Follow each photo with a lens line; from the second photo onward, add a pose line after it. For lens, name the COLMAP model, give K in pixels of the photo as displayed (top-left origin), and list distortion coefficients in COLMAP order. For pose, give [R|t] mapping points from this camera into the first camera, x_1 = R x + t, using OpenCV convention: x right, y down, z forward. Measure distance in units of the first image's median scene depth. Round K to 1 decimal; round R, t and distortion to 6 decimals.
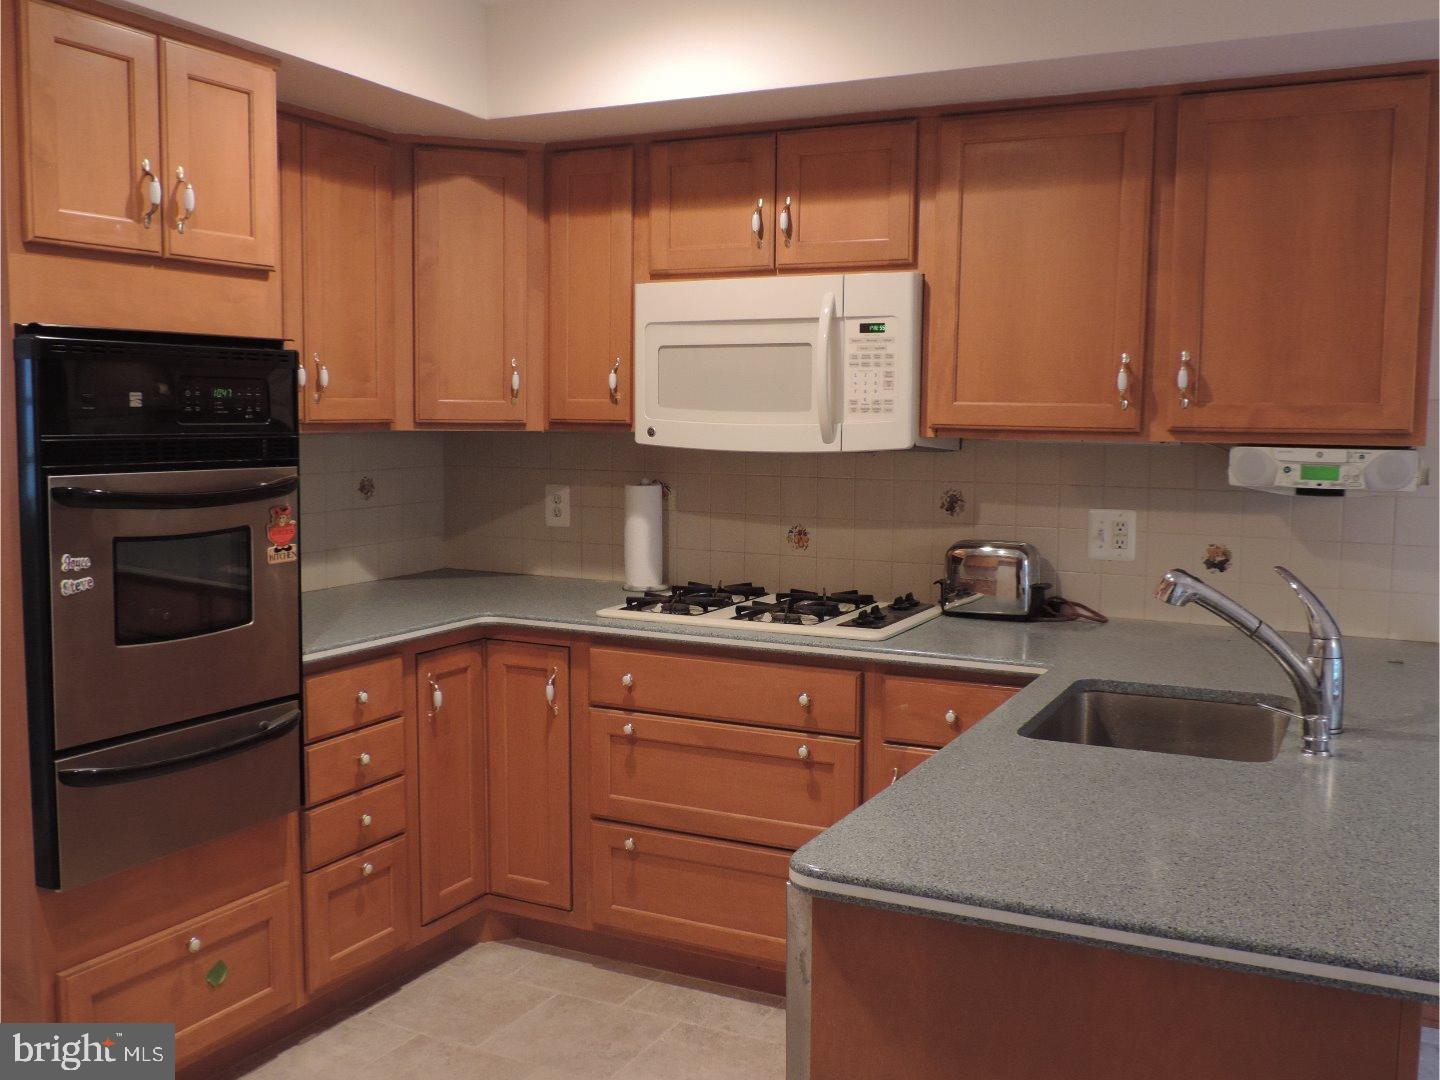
lens RADIAL K [[1376.7, 0, 720.0], [0, 1376.7, 540.0], [0, 0, 1]] dist [0.001398, 0.003372]
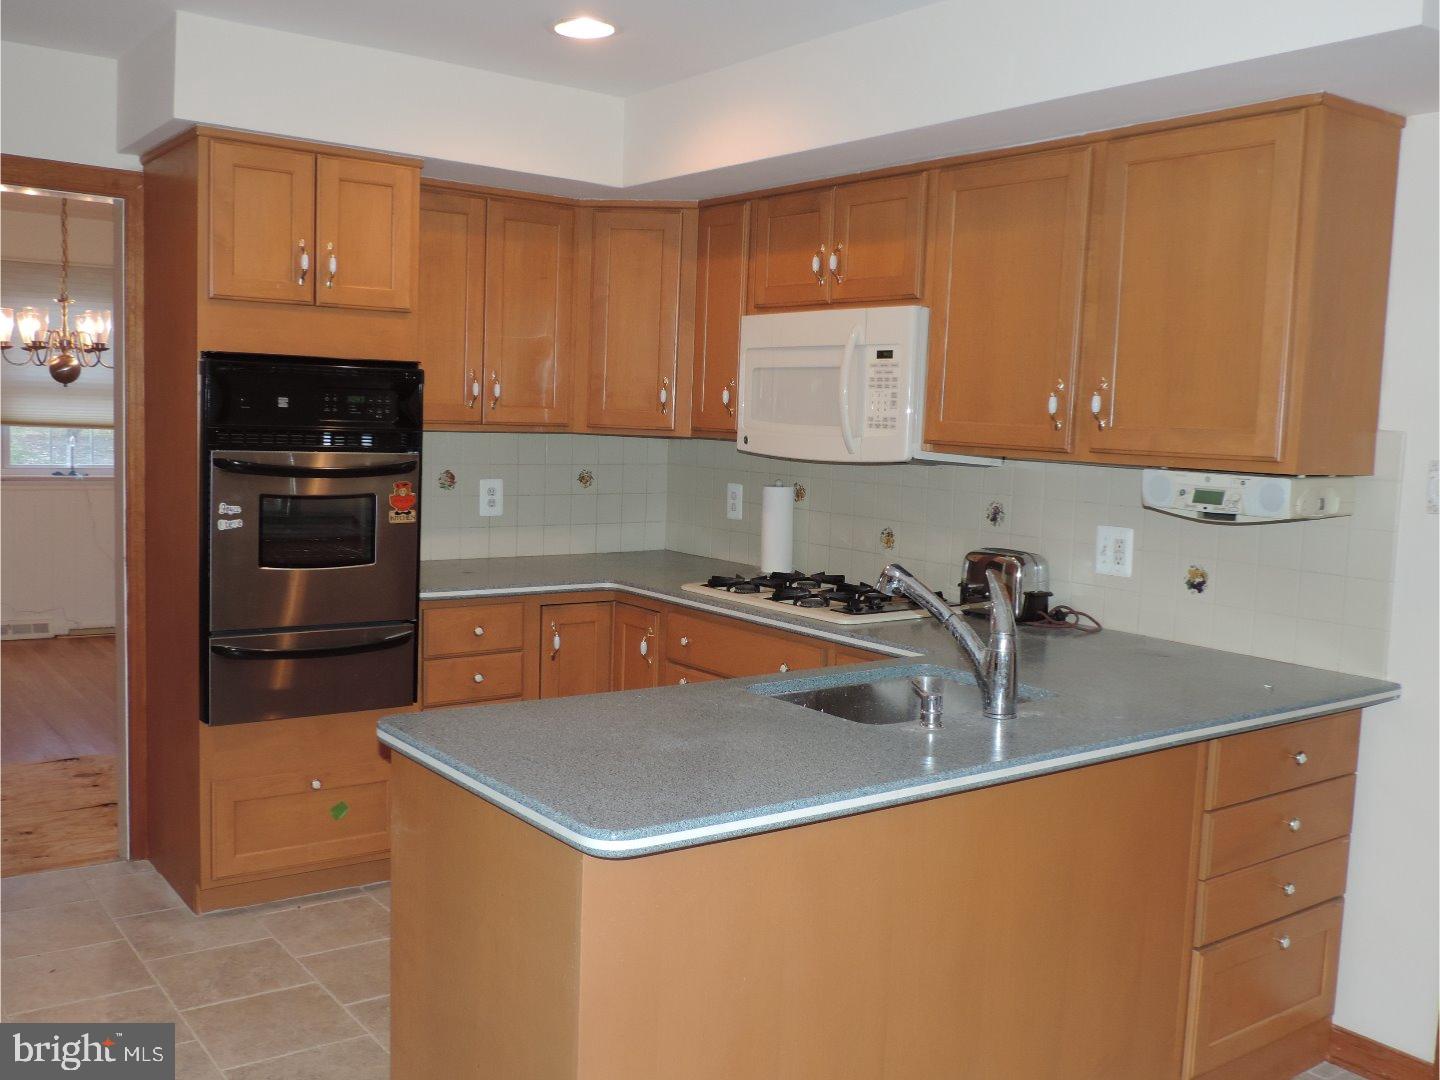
lens RADIAL K [[1376.7, 0, 720.0], [0, 1376.7, 540.0], [0, 0, 1]] dist [0.001398, 0.003372]
pose [[0.891927, 0.064996, -0.447484, 0.513257], [-0.070004, 0.997532, 0.005357, 0.003374], [0.446728, 0.026547, 0.894276, -0.081046]]
